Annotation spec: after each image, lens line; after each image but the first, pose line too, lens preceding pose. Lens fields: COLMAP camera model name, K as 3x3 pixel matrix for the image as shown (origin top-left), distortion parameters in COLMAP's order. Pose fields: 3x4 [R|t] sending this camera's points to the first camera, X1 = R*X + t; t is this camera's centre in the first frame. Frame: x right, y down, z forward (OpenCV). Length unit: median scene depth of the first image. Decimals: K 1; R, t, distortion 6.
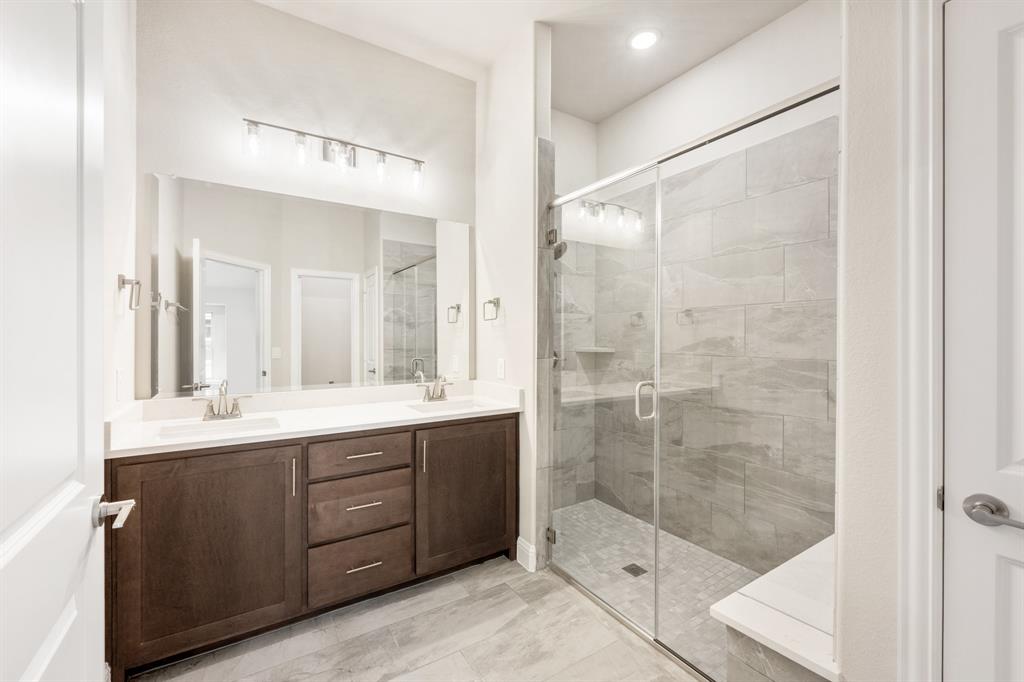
lens RADIAL K [[418.3, 0, 510.4], [0, 418.3, 348.9], [0, 0, 1]] dist [-0.001493, -0.000494]
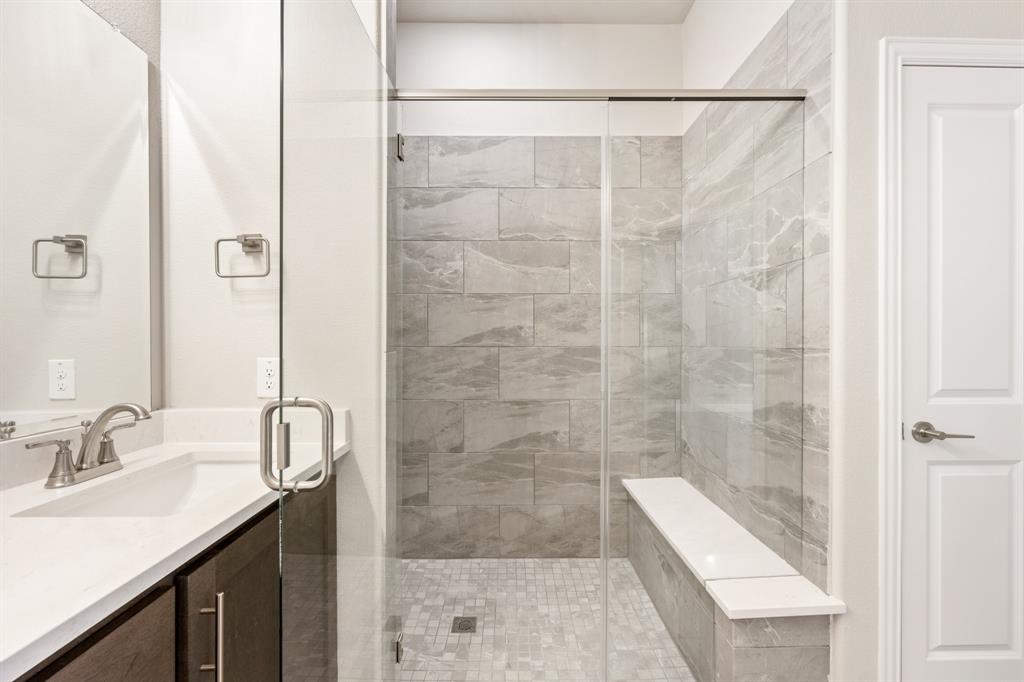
lens RADIAL K [[418.3, 0, 510.4], [0, 418.3, 348.9], [0, 0, 1]] dist [-0.001493, -0.000494]
pose [[0.539969, -0.016678, 0.841520, -0.304323], [0.026301, 0.999650, 0.002935, 0.020500], [-0.841274, 0.020548, 0.540218, 0.512912]]
